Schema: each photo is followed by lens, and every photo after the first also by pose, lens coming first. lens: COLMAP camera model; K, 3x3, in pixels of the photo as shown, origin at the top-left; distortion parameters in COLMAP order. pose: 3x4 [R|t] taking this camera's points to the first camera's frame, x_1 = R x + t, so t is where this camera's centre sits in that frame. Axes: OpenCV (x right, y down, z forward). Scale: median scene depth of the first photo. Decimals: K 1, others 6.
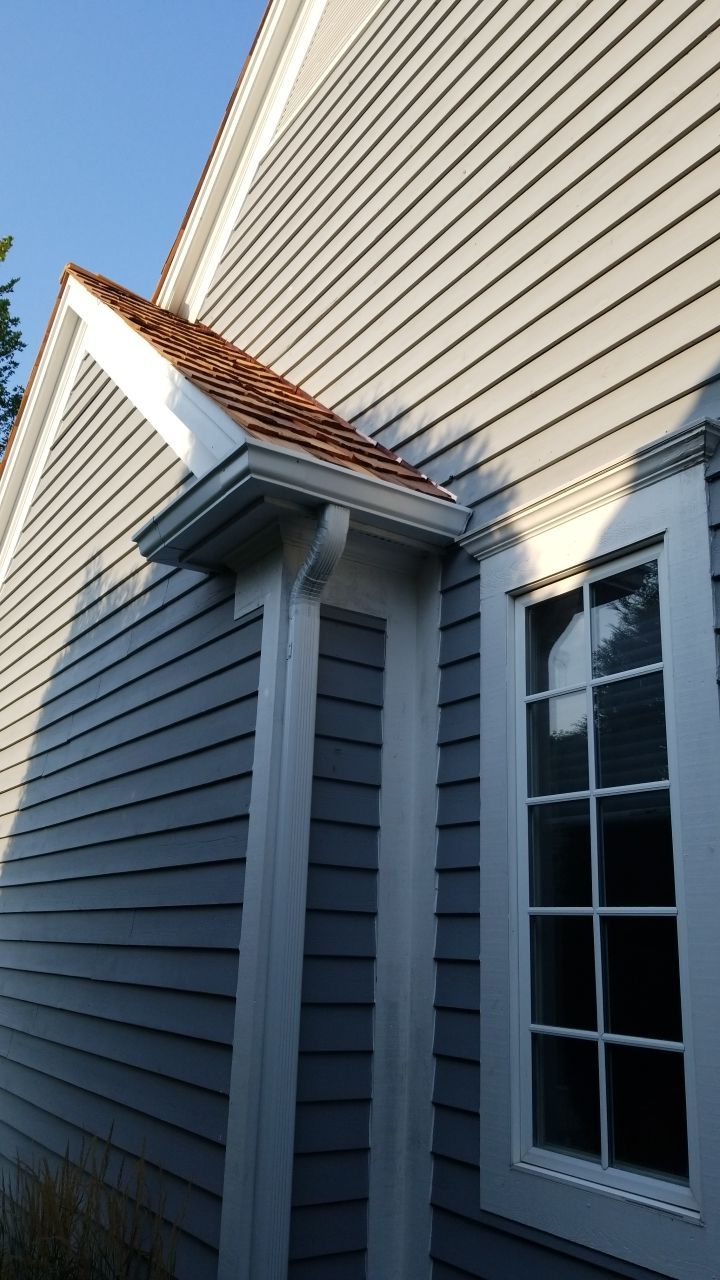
lens RADIAL K [[999.6, 0, 360.0], [0, 999.6, 640.0], [0, 0, 1]] dist [0.072338, -0.130442]
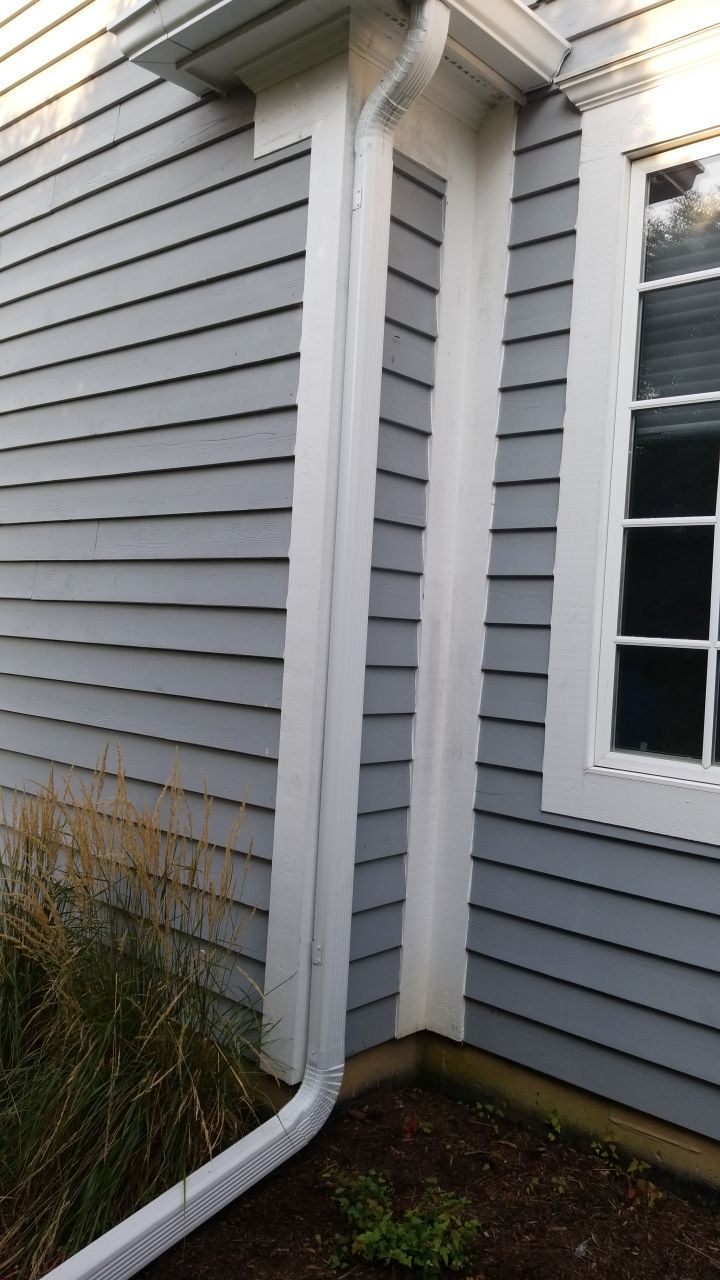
lens RADIAL K [[999.6, 0, 360.0], [0, 999.6, 640.0], [0, 0, 1]] dist [0.072338, -0.130442]
pose [[0.967681, 0.013681, 0.251807, -0.260454], [-0.091947, 0.948930, 0.301790, 0.099513], [-0.234819, -0.315189, 0.919519, 0.149766]]
